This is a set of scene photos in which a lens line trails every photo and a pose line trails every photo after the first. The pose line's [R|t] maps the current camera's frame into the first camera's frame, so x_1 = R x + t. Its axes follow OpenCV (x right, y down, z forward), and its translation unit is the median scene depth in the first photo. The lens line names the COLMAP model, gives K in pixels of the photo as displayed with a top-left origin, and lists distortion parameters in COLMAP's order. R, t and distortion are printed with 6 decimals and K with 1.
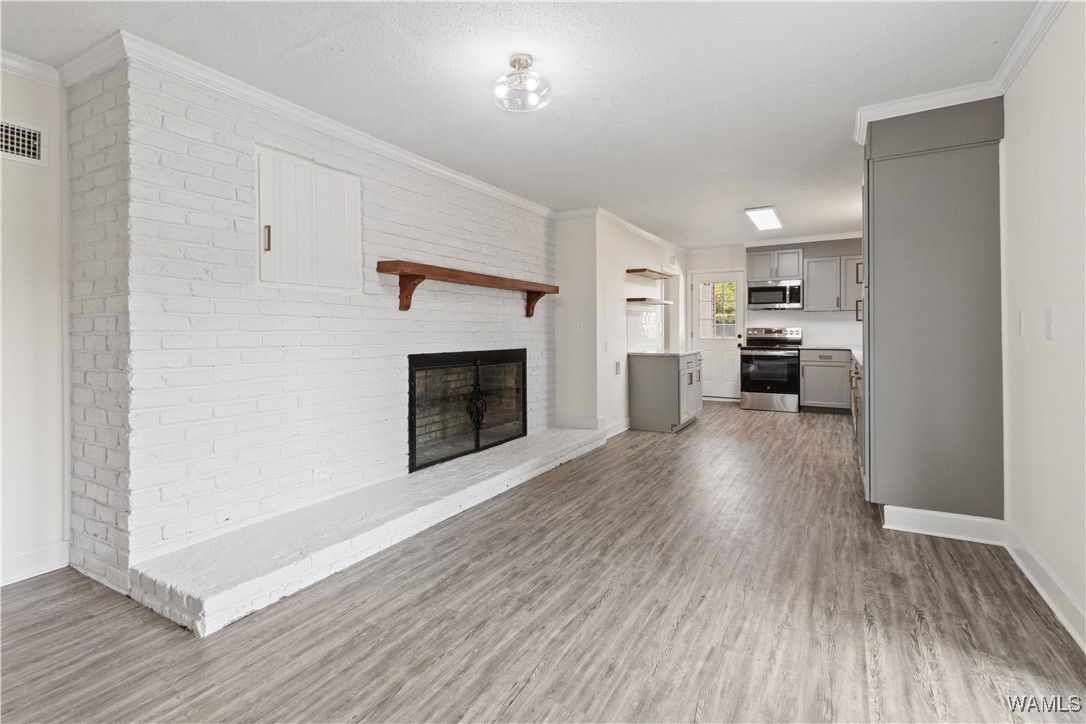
lens RADIAL K [[509.8, 0, 533.6], [0, 509.8, 339.8], [0, 0, 1]] dist [0.003103, -0.000858]
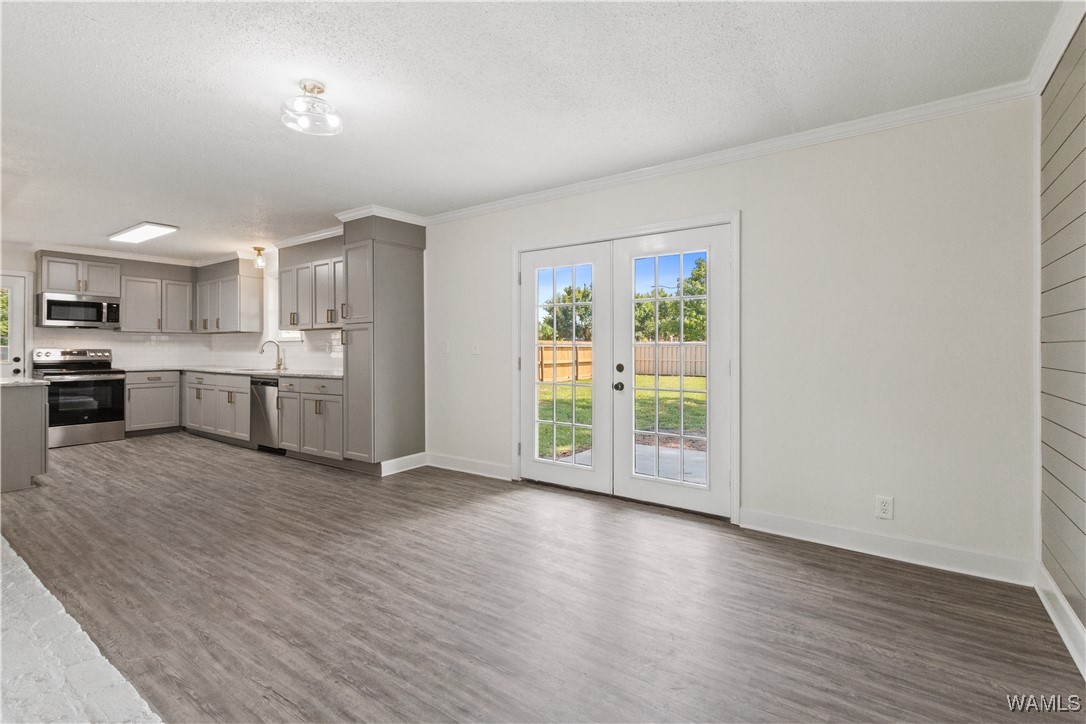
lens RADIAL K [[509.8, 0, 533.6], [0, 509.8, 339.8], [0, 0, 1]] dist [0.003103, -0.000858]
pose [[0.102518, 0.020501, 0.994520, -0.997950], [0.023148, 0.999468, -0.022989, -0.004006], [-0.994462, 0.025378, 0.101989, 0.446799]]
